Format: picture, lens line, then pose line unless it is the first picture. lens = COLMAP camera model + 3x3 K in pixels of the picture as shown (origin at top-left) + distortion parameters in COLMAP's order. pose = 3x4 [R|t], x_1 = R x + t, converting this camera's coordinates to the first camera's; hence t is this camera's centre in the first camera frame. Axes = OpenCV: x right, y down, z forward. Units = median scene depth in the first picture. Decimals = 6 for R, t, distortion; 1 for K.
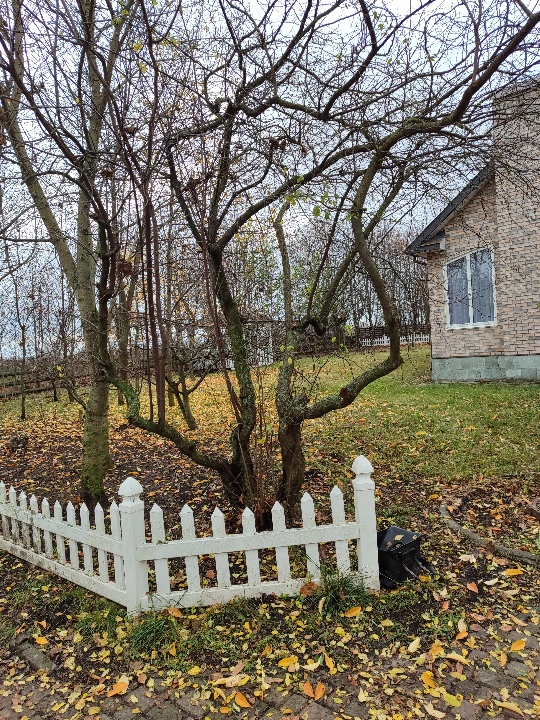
lens RADIAL K [[513.9, 0, 274.5], [0, 513.9, 359.4], [0, 0, 1]] dist [0.033023, -0.024463]
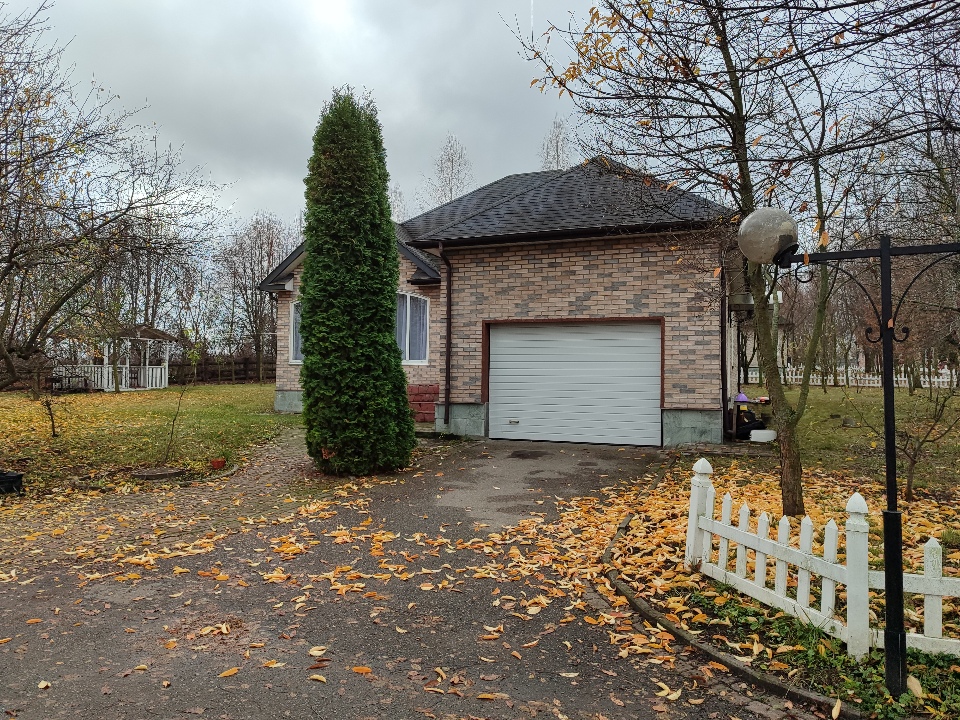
lens RADIAL K [[685.2, 0, 474.4], [0, 685.2, 361.3], [0, 0, 1]] dist [0.033023, -0.024463]
pose [[0.950968, 0.084468, 0.297532, 0.895520], [-0.068901, 0.995667, -0.062447, -0.004497], [-0.301517, 0.038885, 0.952667, -1.565145]]
